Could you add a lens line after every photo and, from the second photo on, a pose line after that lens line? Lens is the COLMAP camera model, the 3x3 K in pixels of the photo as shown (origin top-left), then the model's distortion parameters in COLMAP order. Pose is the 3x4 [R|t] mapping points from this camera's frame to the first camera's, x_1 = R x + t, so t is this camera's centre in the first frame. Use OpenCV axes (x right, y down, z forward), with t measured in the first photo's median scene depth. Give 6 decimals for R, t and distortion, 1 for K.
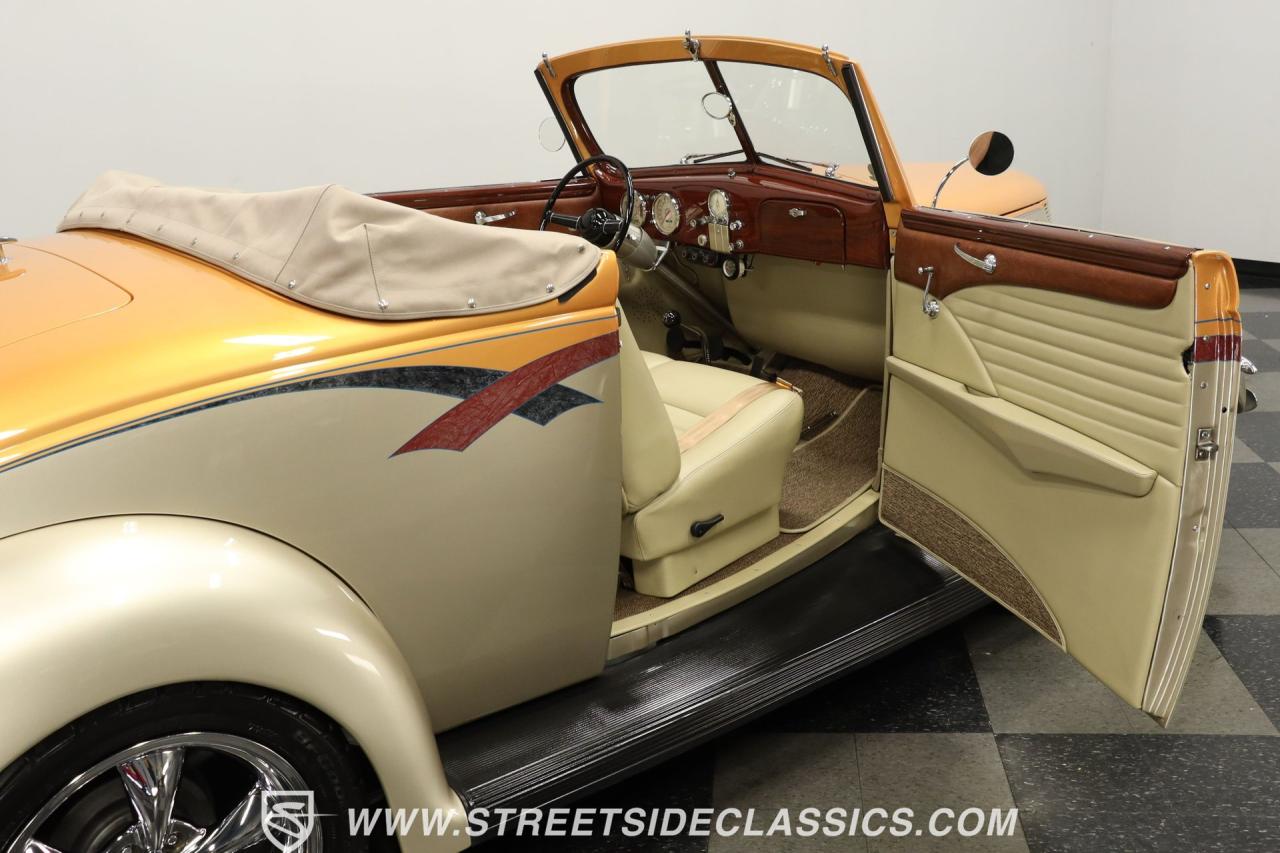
lens RADIAL K [[1283.8, 0, 617.5], [0, 1283.8, 426.6], [0, 0, 1]] dist [-0.042556, 0.006768]
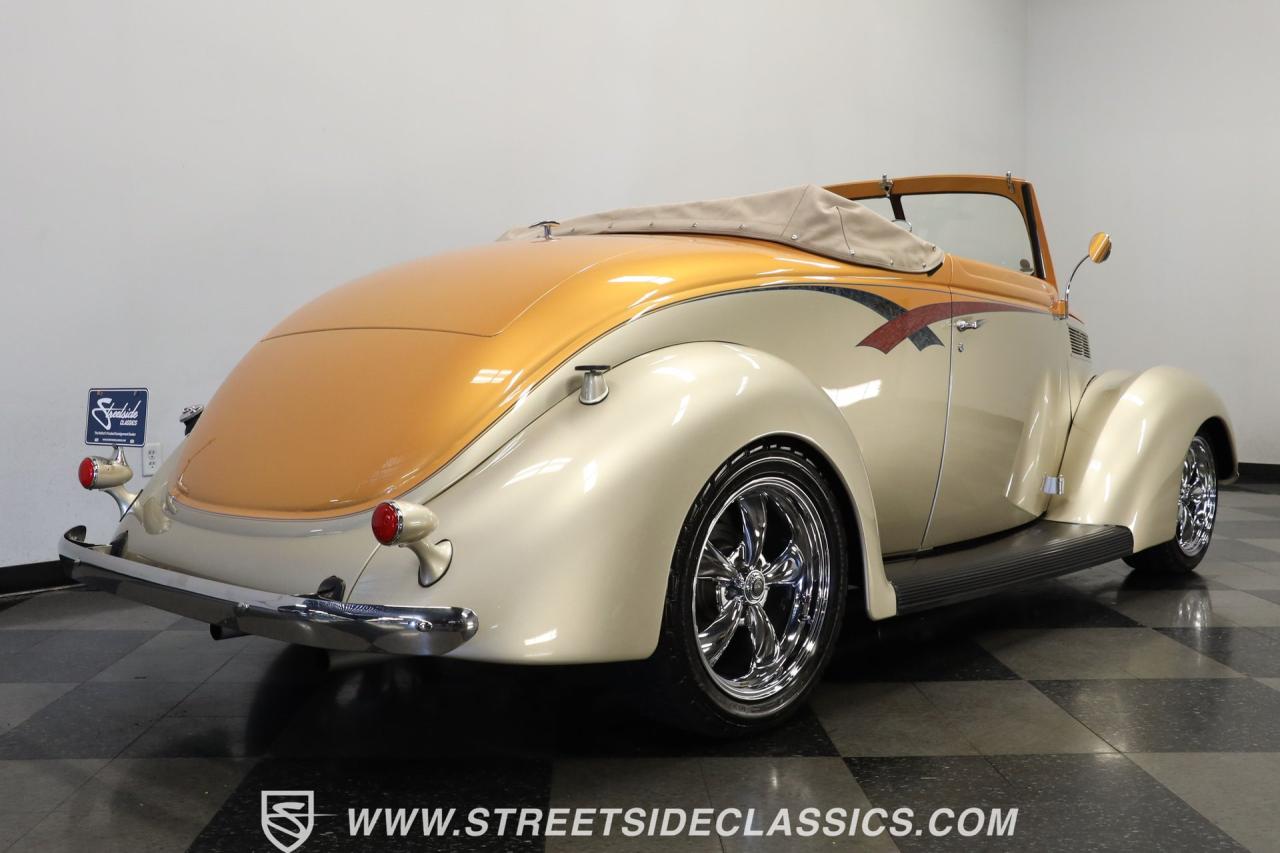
lens RADIAL K [[1230.8, 0, 640.7], [0, 1230.8, 429.0], [0, 0, 1]] dist [-0.064643, 0.104054]
pose [[0.988512, 0.042974, 0.144902, -0.587796], [-0.008797, 0.973461, -0.228683, 0.422304], [-0.150884, 0.224782, 0.962656, -0.344924]]
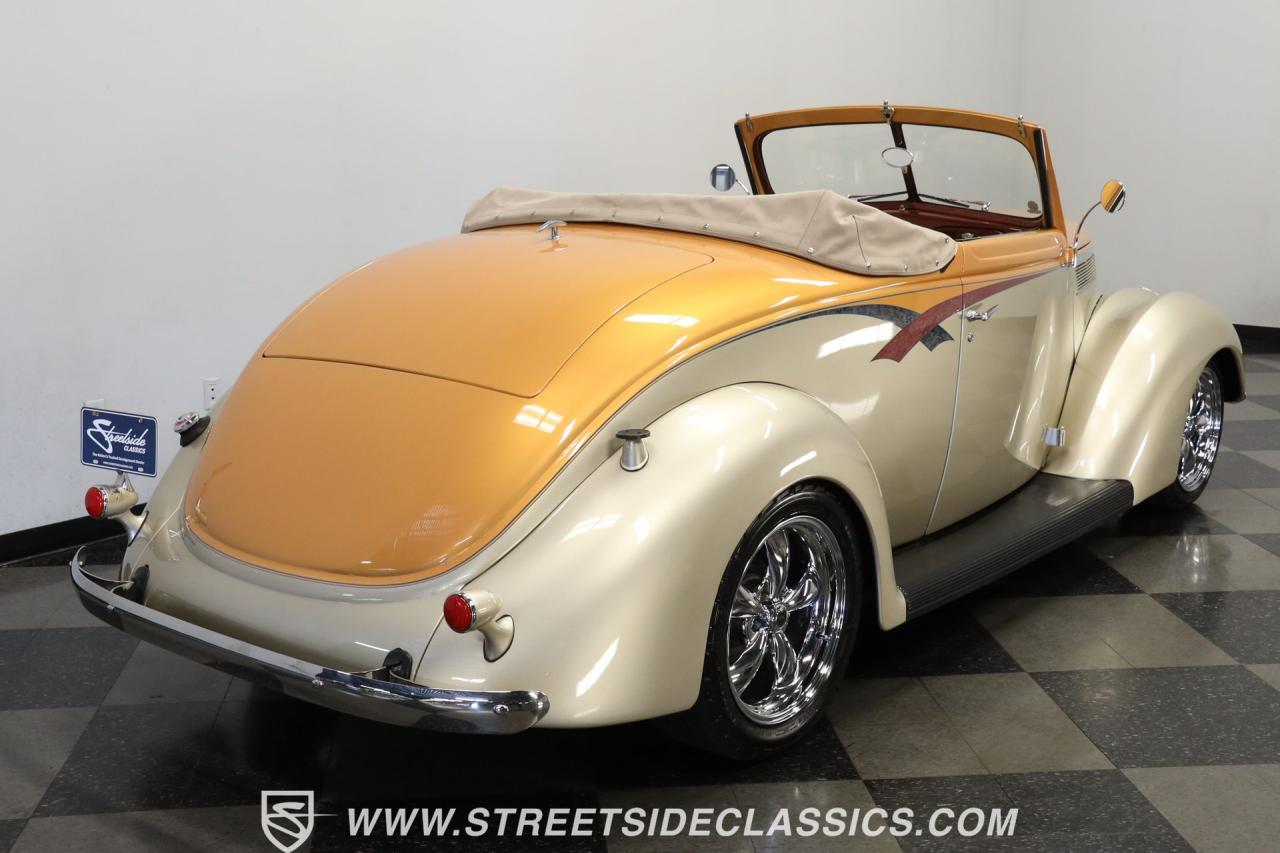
lens RADIAL K [[1474.0, 0, 638.5], [0, 1474.0, 421.8], [0, 0, 1]] dist [0.015287, 0.048900]
pose [[0.977474, 0.004342, 0.211012, -0.757812], [0.012861, 0.996705, -0.080085, 0.216026], [-0.210665, 0.080994, 0.974197, -0.631784]]
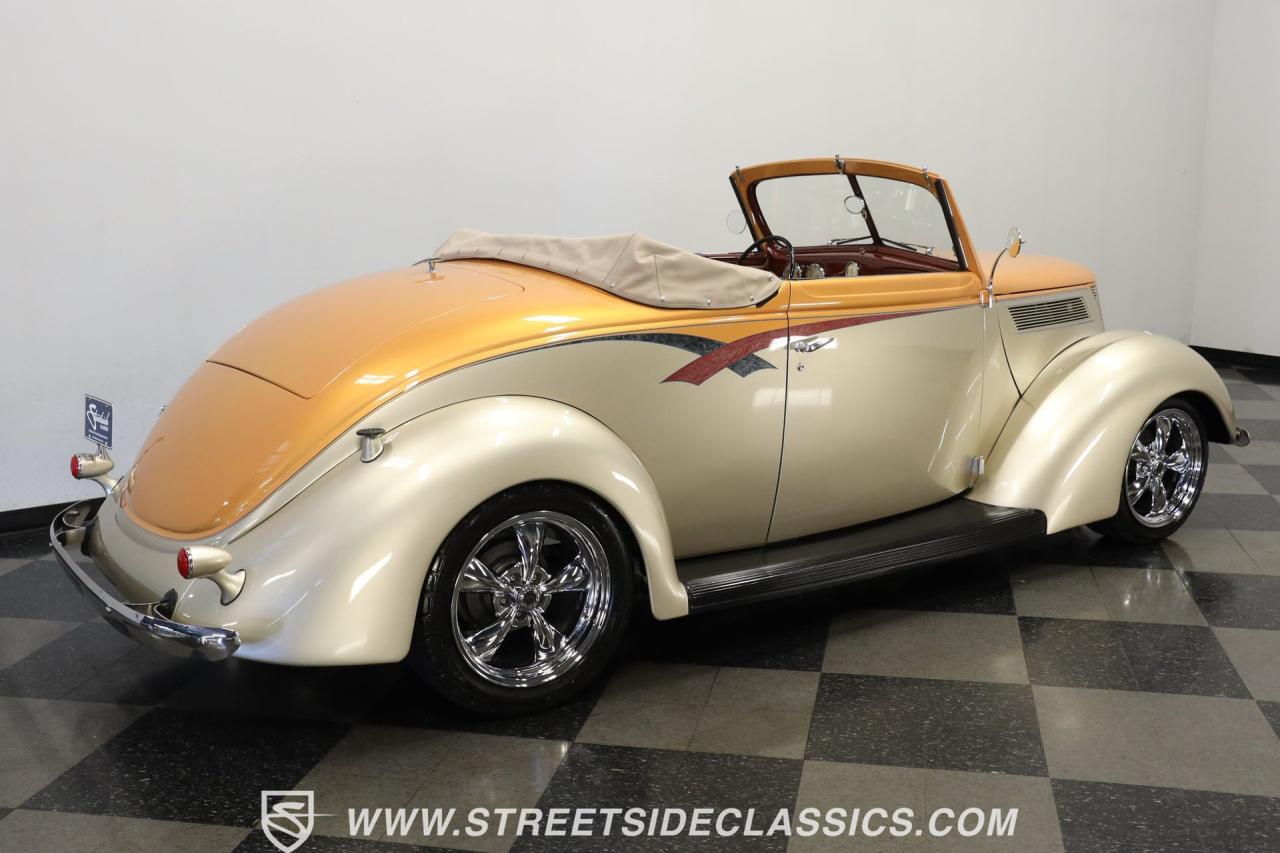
lens RADIAL K [[1309.0, 0, 640.0], [0, 1309.0, 426.5], [0, 0, 1]] dist [-0.007927, 0.012991]
pose [[0.995236, 0.055791, -0.079953, -0.050324], [-0.062423, 0.994592, -0.083003, 0.215318], [0.074890, 0.087598, 0.993337, -0.740090]]
